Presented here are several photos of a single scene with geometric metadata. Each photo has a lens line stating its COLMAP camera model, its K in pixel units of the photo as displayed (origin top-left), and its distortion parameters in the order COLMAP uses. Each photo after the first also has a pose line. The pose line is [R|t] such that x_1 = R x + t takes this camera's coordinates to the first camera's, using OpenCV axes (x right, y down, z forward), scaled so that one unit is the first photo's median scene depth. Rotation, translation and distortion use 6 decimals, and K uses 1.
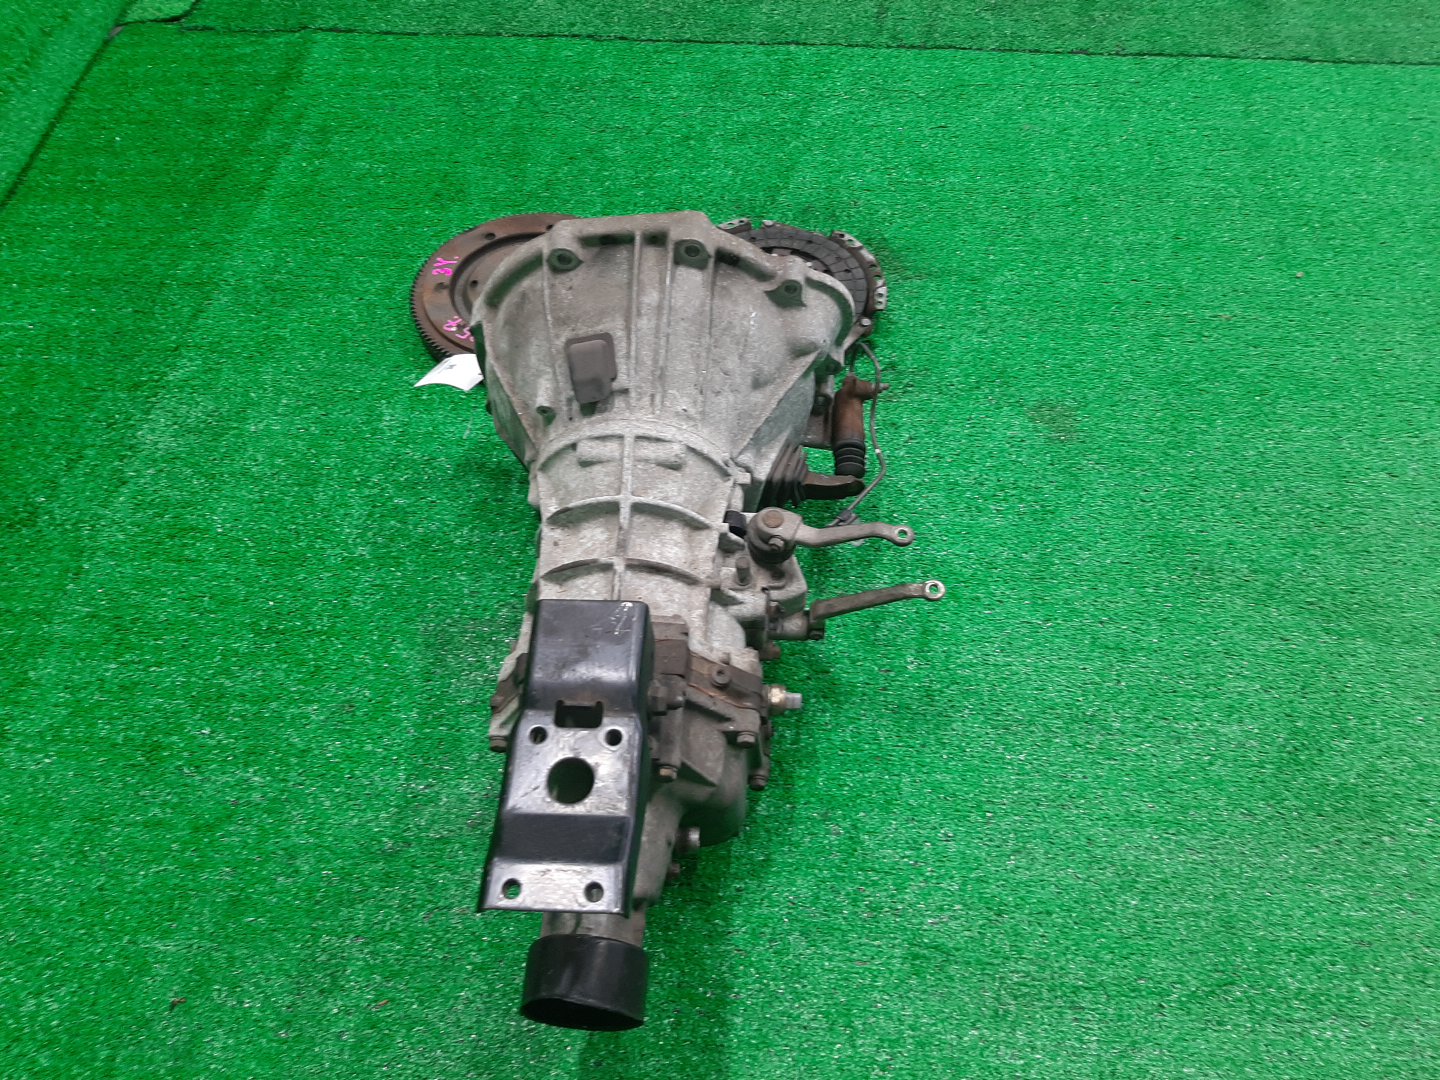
lens RADIAL K [[1108.0, 0, 724.6], [0, 1108.0, 539.6], [0, 0, 1]] dist [0.084490, -0.196269]
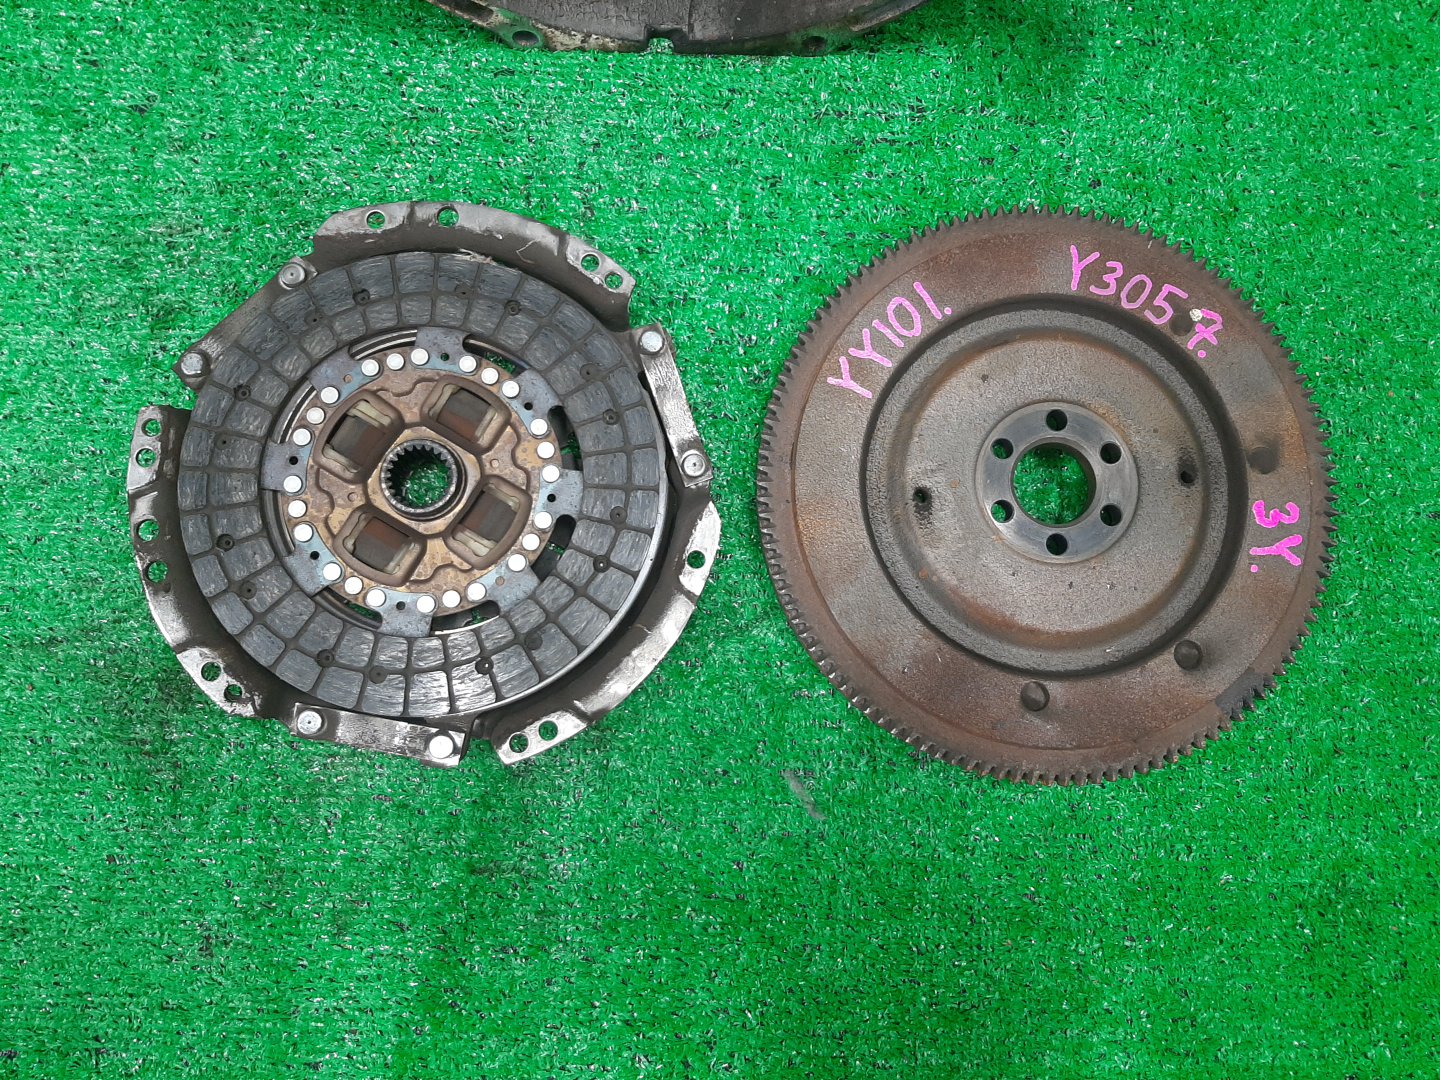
lens RADIAL K [[1108.0, 0, 724.6], [0, 1108.0, 539.6], [0, 0, 1]] dist [0.084490, -0.196269]
pose [[-0.997768, 0.047523, -0.046904, -0.039560], [-0.066750, -0.727642, 0.682702, -0.503960], [-0.001686, 0.684309, 0.729190, 0.718560]]
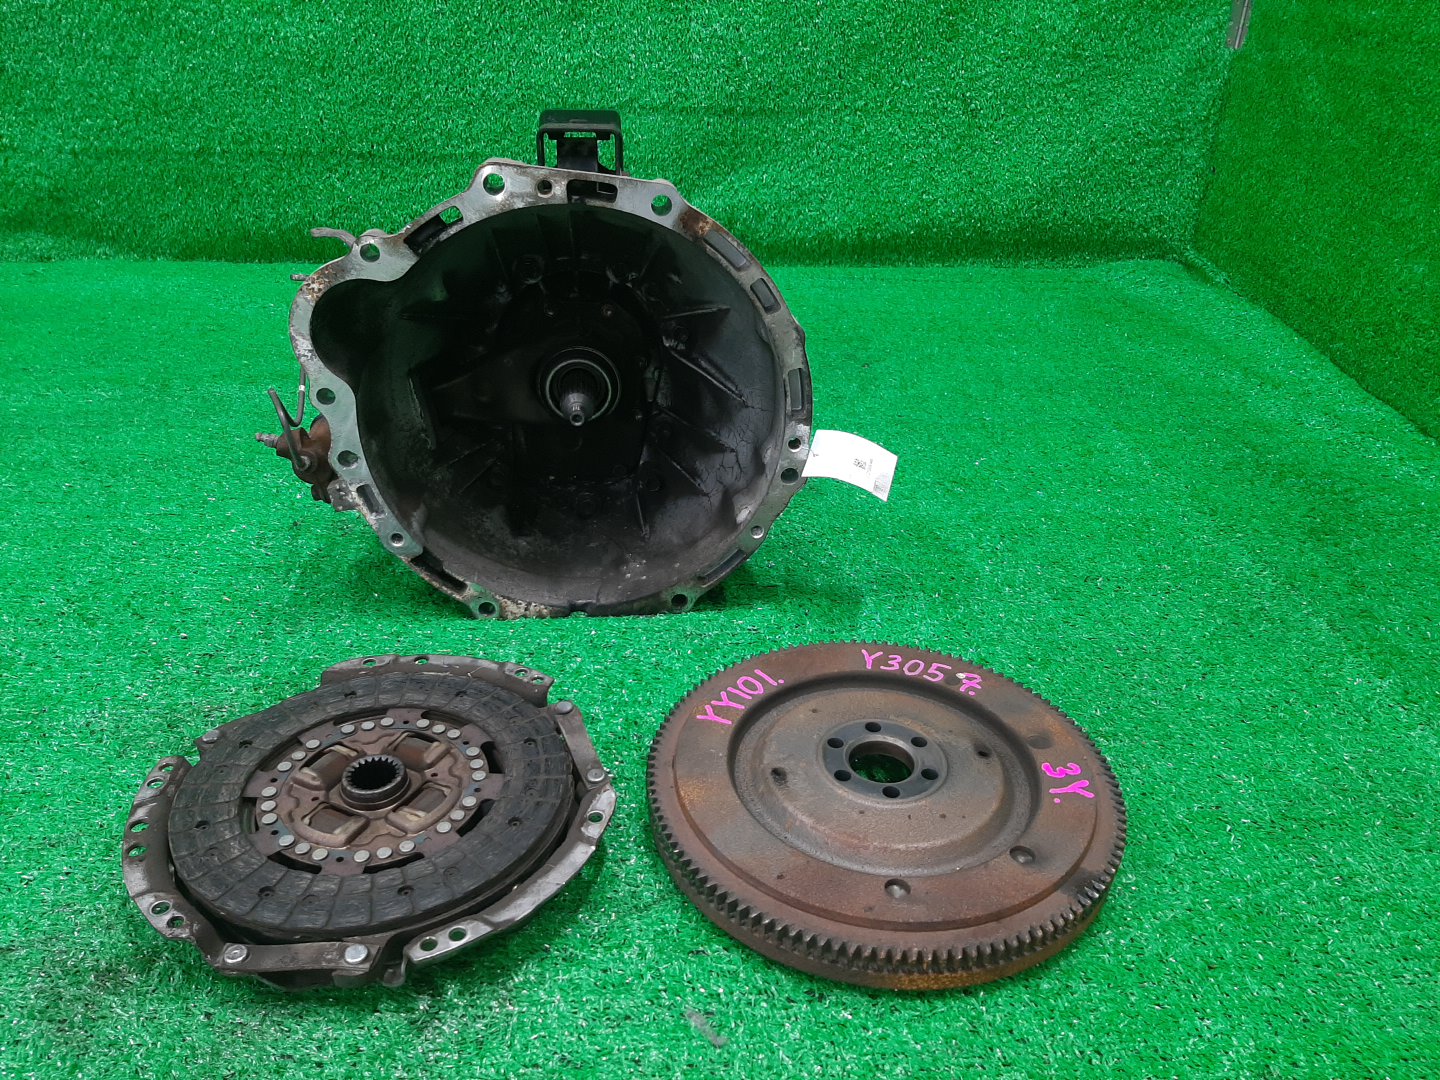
lens RADIAL K [[1108.0, 0, 724.6], [0, 1108.0, 539.6], [0, 0, 1]] dist [0.084490, -0.196269]
pose [[-0.989615, 0.058967, -0.131091, -0.046533], [-0.122754, 0.127820, 0.984172, -0.722148], [0.074790, 0.990043, -0.119254, 0.947144]]
